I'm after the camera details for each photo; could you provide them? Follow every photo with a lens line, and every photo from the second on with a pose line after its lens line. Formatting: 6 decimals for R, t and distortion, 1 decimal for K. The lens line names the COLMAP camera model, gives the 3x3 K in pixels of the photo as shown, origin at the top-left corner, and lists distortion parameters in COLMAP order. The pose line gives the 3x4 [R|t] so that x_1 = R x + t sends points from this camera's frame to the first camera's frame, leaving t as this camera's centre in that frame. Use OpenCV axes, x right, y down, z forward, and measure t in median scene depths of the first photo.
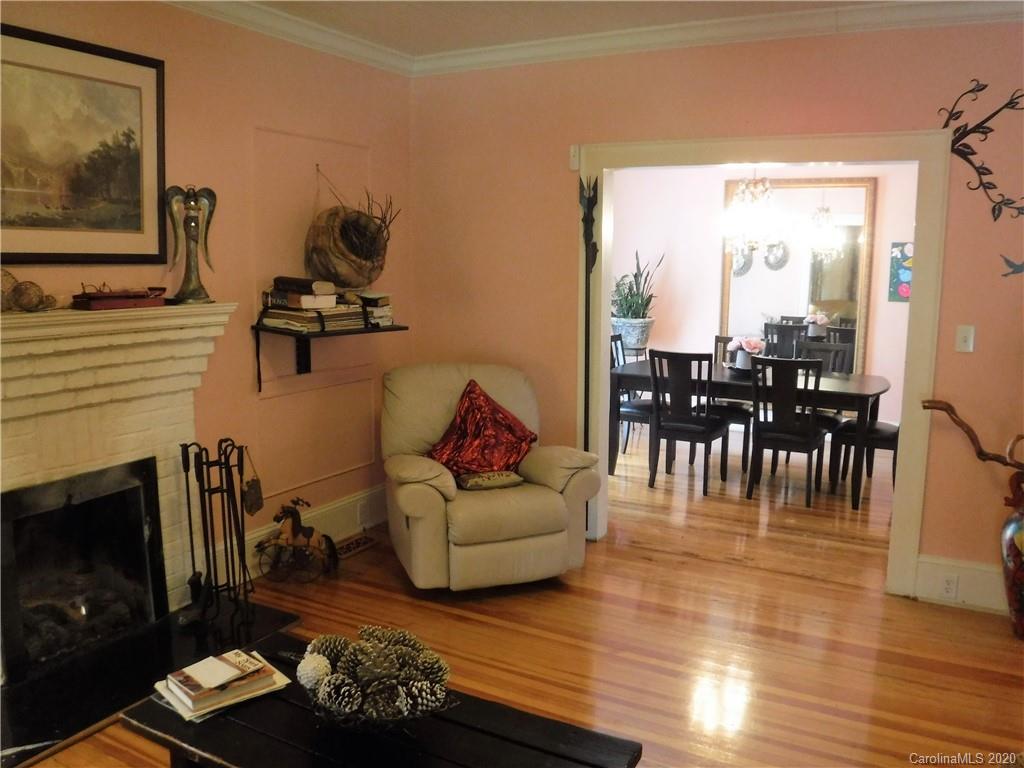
lens RADIAL K [[827.4, 0, 507.9], [0, 827.4, 391.6], [0, 0, 1]] dist [-0.111276, 0.037494]
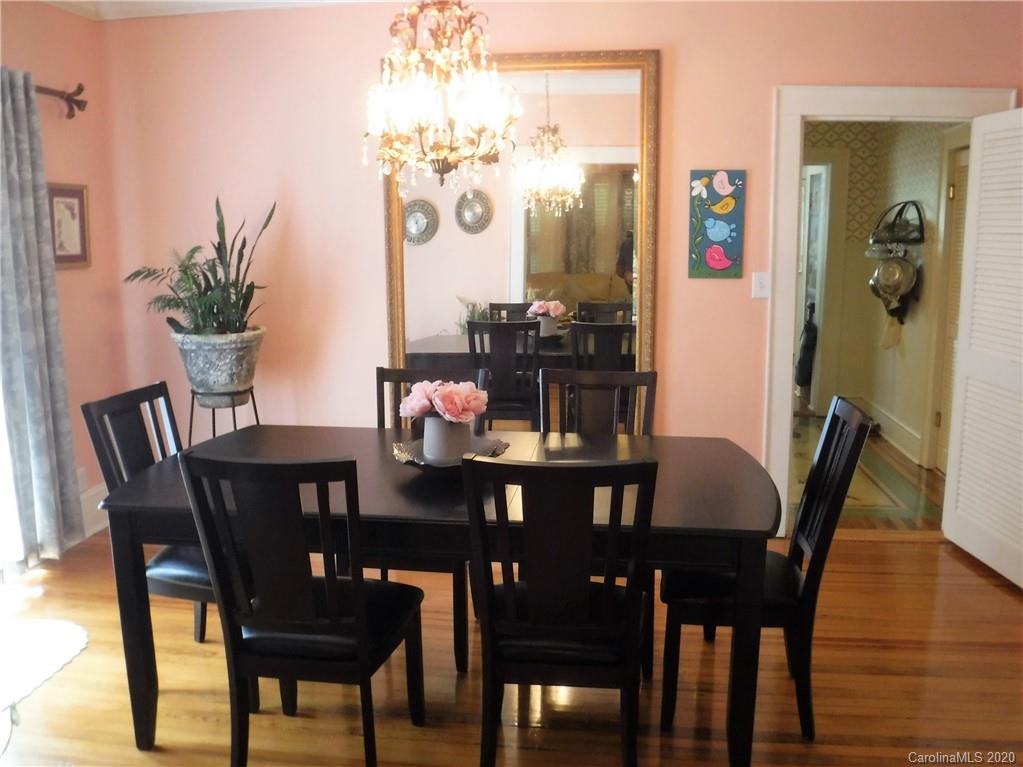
lens RADIAL K [[826.6, 0, 510.0], [0, 826.6, 385.7], [0, 0, 1]] dist [-0.111276, 0.037494]
pose [[0.930477, -0.083188, 0.356780, 0.137666], [0.074957, 0.996505, 0.036859, -0.062229], [-0.358599, -0.007554, 0.933461, 0.474756]]
